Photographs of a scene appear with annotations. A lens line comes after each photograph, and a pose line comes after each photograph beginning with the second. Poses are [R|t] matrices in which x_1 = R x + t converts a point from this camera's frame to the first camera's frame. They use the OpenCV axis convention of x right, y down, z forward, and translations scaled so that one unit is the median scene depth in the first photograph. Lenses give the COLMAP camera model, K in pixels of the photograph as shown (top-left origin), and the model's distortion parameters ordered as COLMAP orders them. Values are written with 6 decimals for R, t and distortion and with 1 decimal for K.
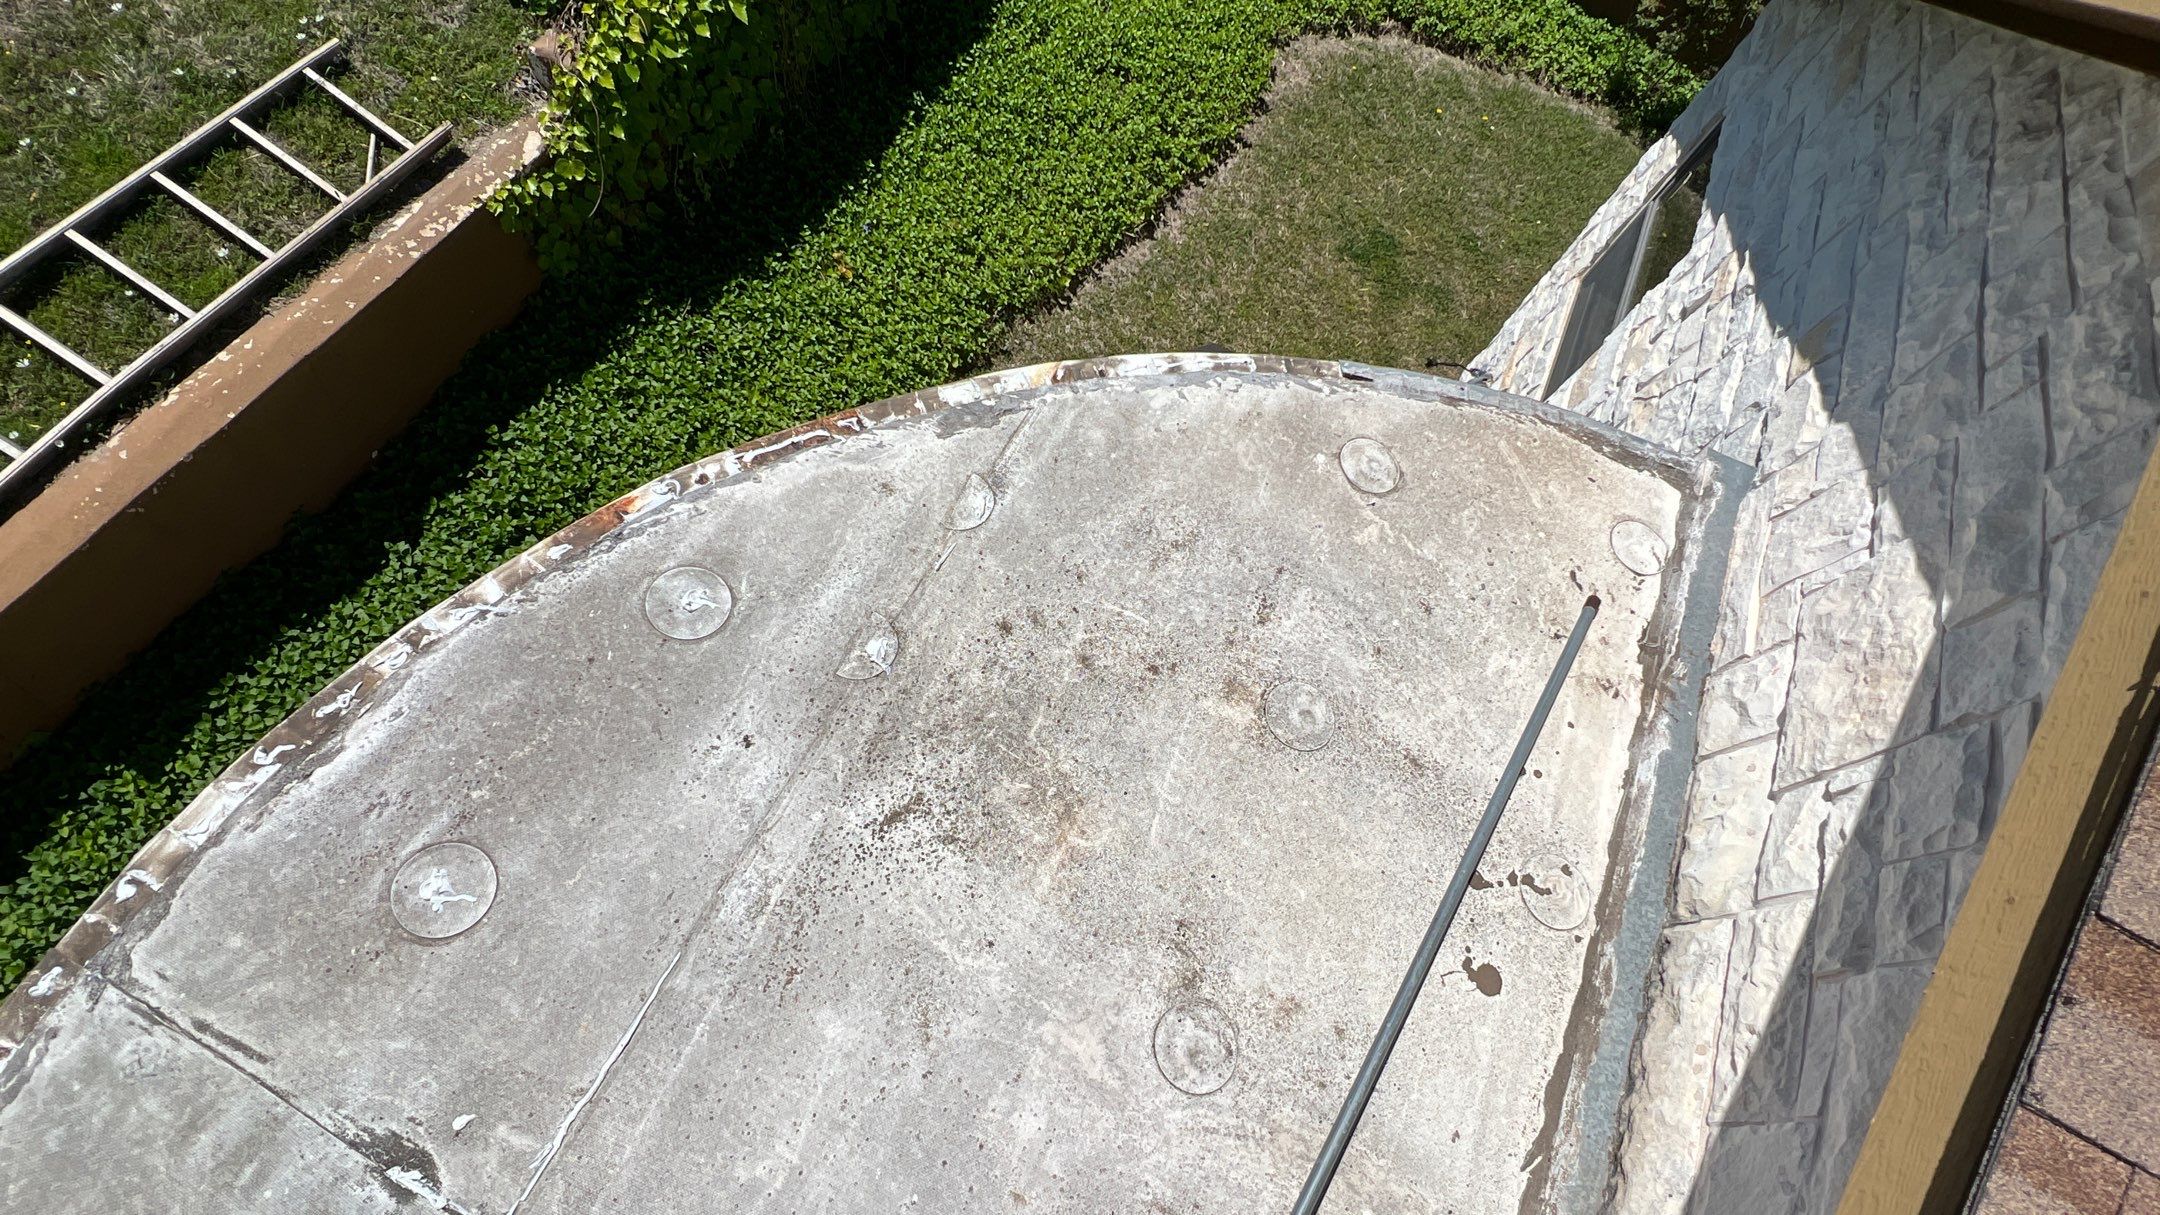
lens RADIAL K [[1159.2, 0, 1080.0], [0, 1159.2, 607.5], [0, 0, 1]] dist [-0.004883, -0.000350]
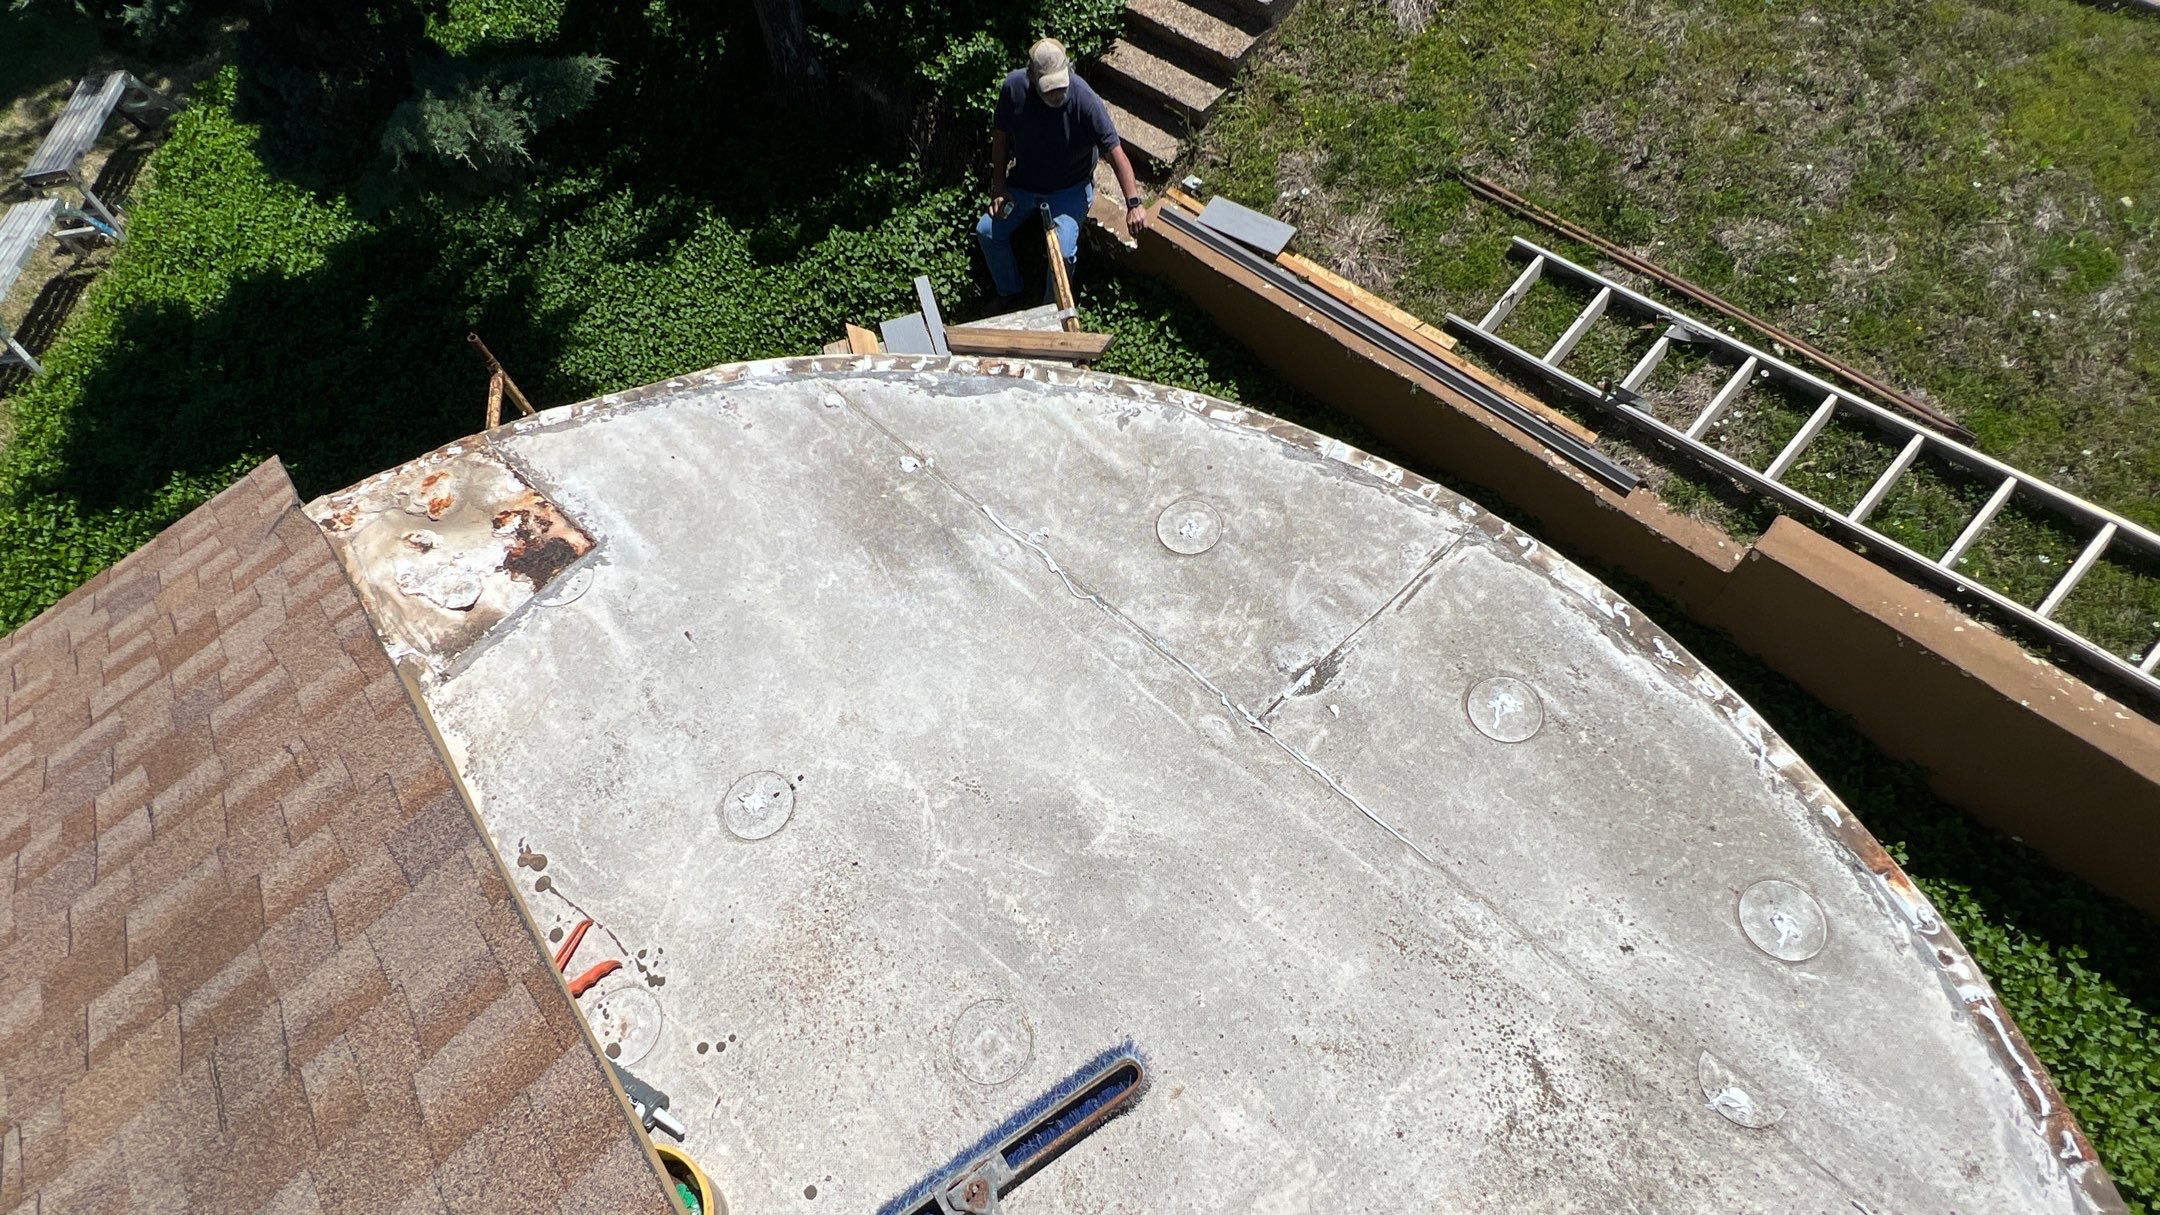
lens RADIAL K [[1152.4, 0, 1080.0], [0, 1152.4, 607.5], [0, 0, 1]] dist [-0.002405, 0.002608]
pose [[-0.342144, 0.683296, -0.645015, 0.346390], [-0.827369, 0.106322, 0.551504, -0.083339], [0.445420, 0.722359, 0.528960, 0.000409]]
